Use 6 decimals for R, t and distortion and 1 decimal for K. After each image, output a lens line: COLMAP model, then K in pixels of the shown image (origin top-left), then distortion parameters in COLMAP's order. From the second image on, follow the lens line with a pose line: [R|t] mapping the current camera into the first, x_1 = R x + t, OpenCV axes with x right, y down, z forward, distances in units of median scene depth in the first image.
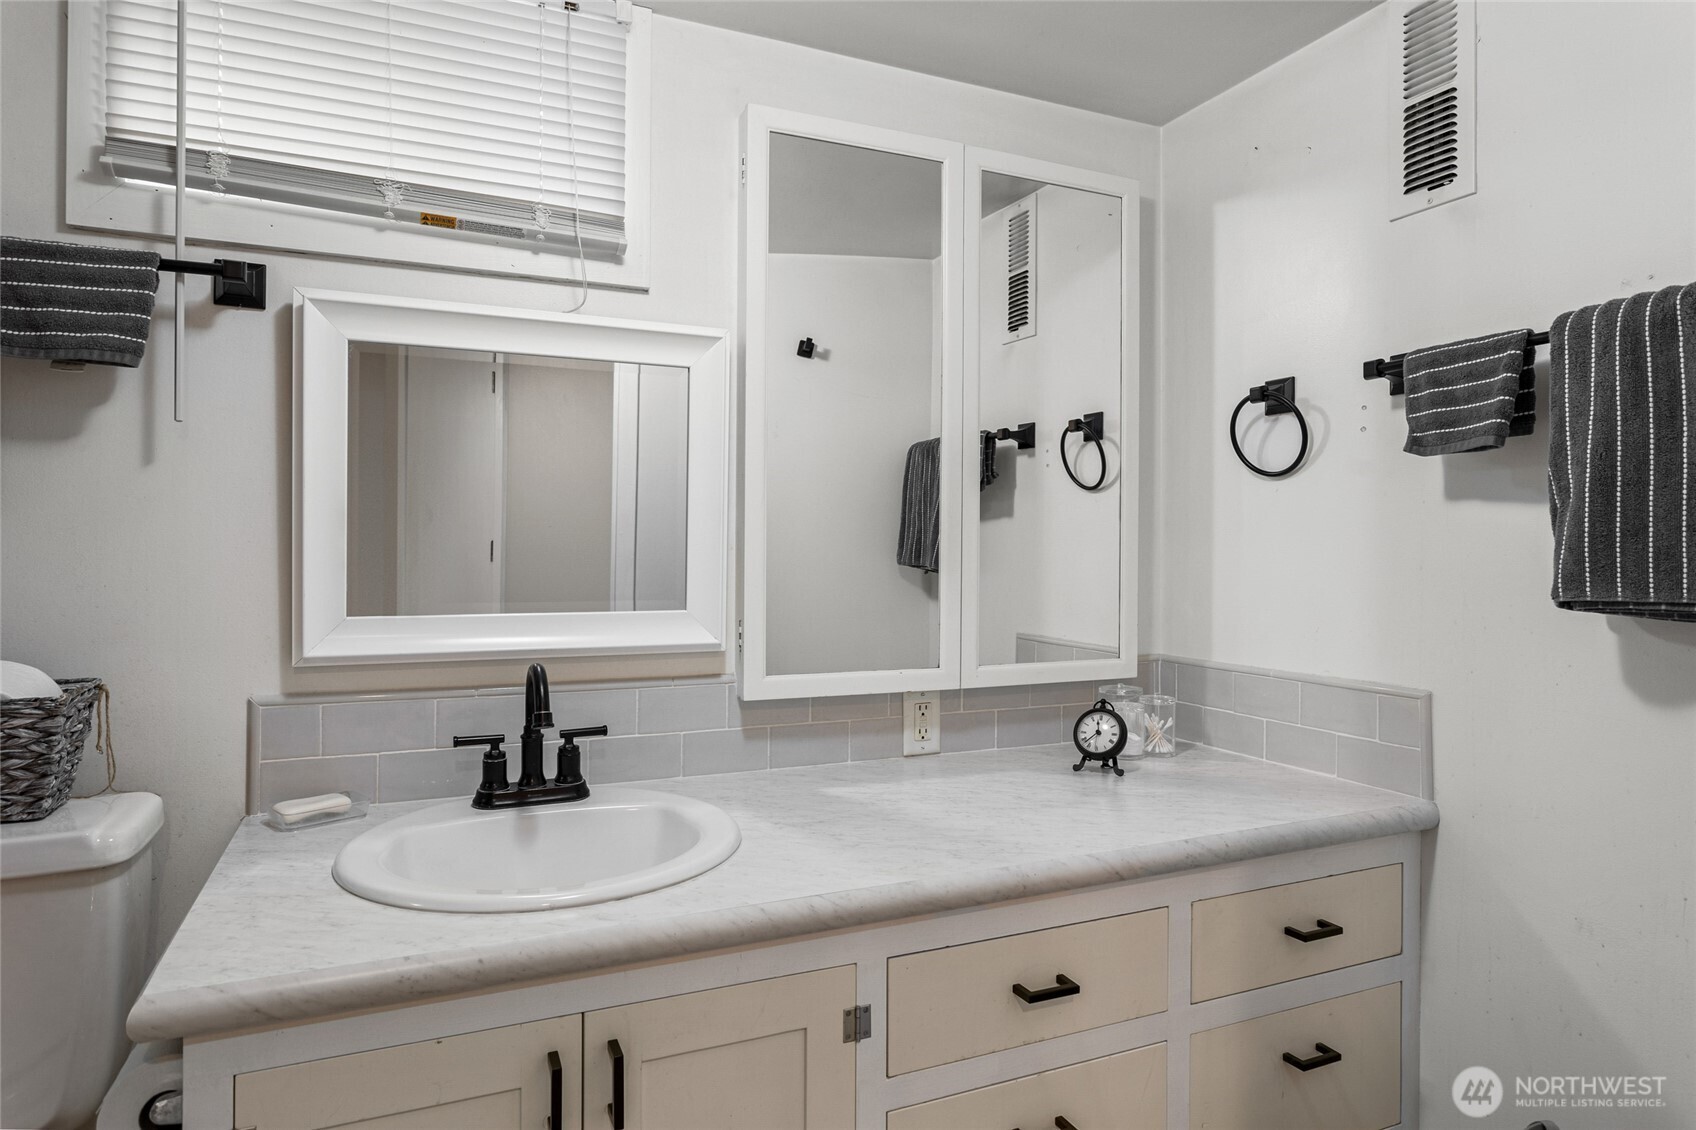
lens RADIAL K [[974.6, 0, 847.1], [0, 974.6, 563.1], [0, 0, 1]] dist [-0.013766, 0.001327]
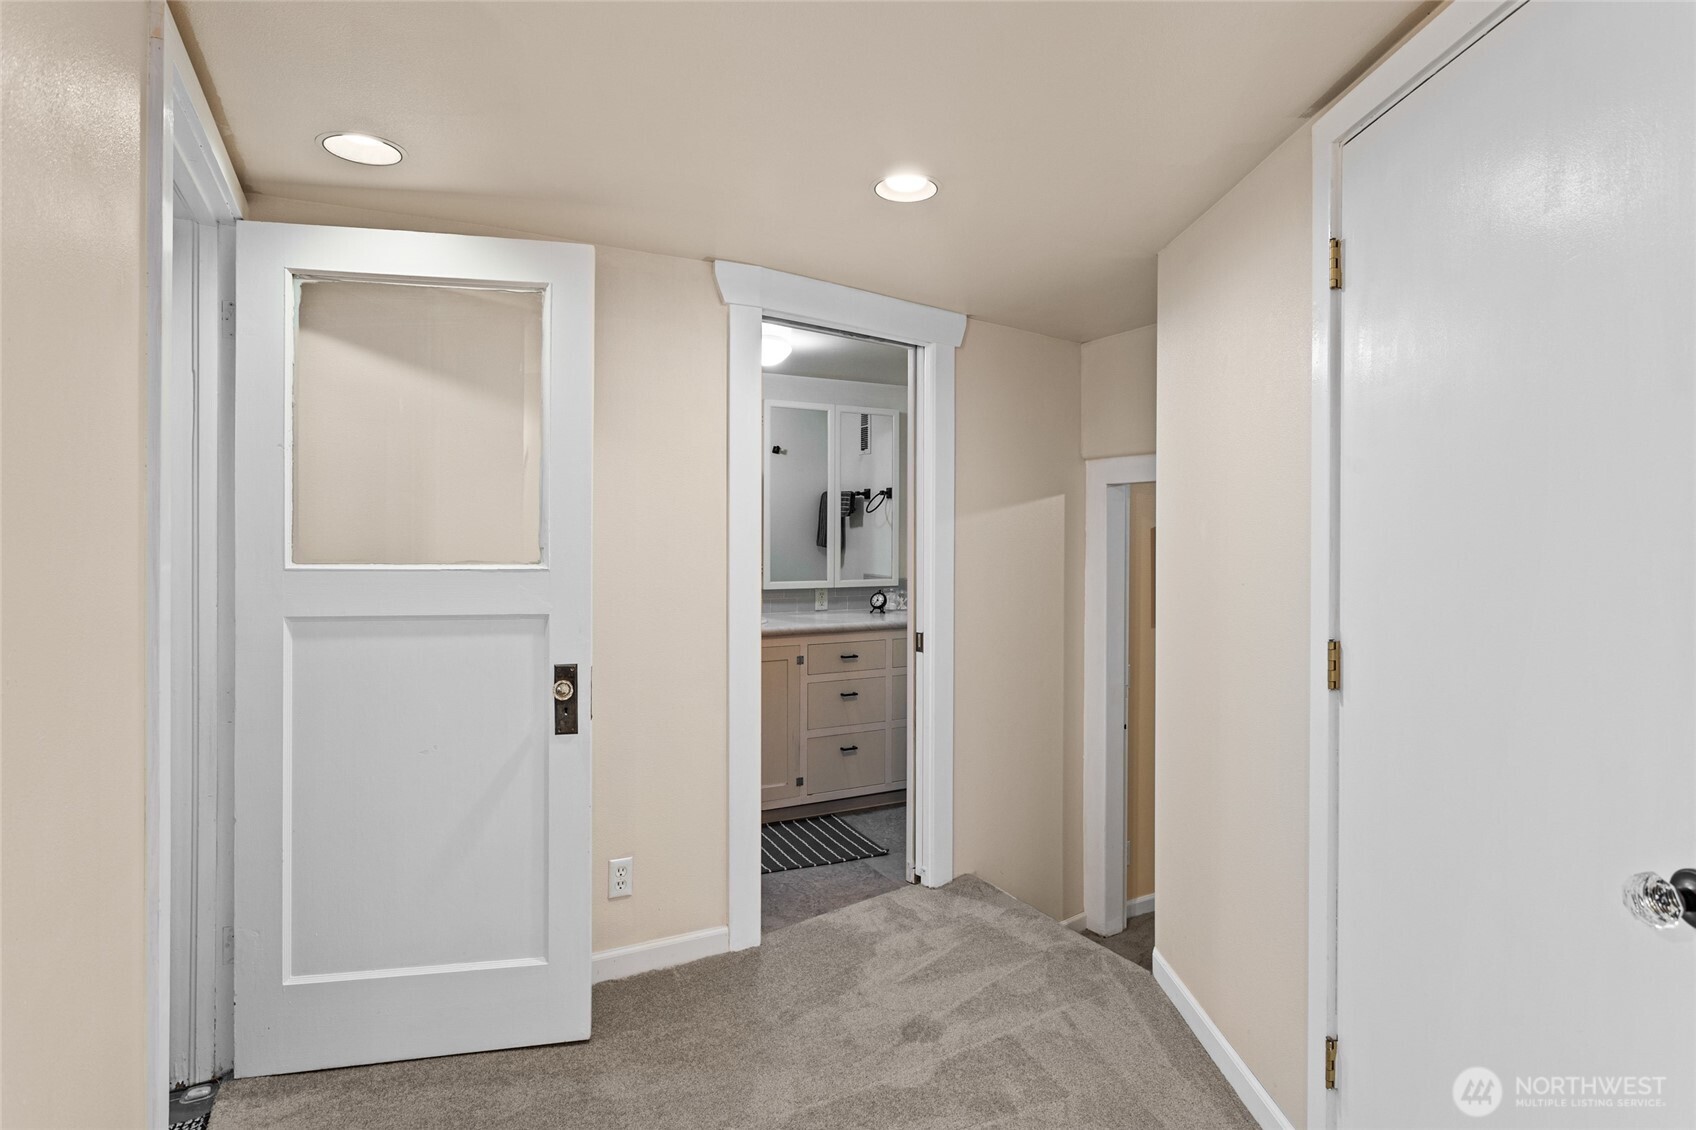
lens RADIAL K [[889.4, 0, 848.9], [0, 889.4, 540.9], [0, 0, 1]] dist [-0.002515, 0.000280]
pose [[0.997271, 0.004680, 0.073680, -0.045070], [-0.004627, 0.999989, -0.000891, -0.012243], [-0.073683, 0.000548, 0.997282, -1.918132]]
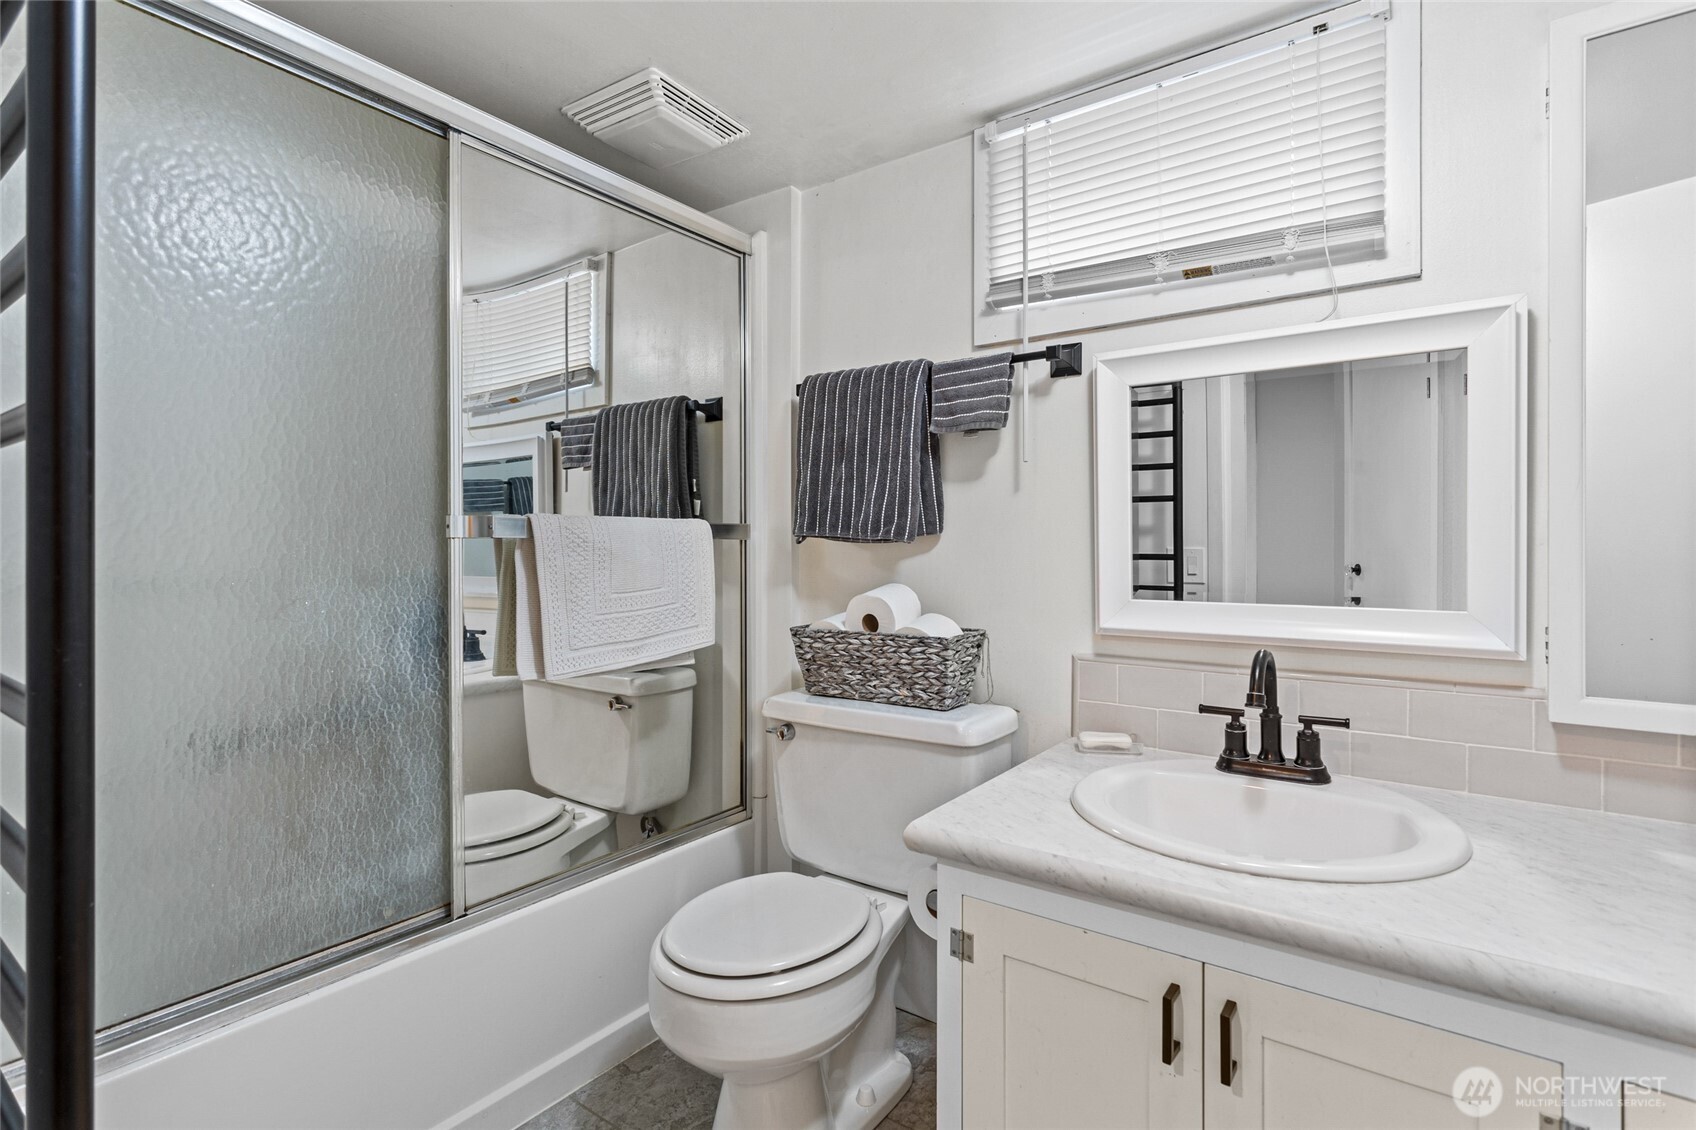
lens RADIAL K [[811.0, 0, 843.7], [0, 811.0, 555.2], [0, 0, 1]] dist [0.000666, -0.000431]
pose [[0.502528, 0.004686, -0.864548, 0.225647], [-0.005752, 0.999981, 0.002076, -0.003260], [0.864542, 0.003930, 0.502546, 0.118934]]
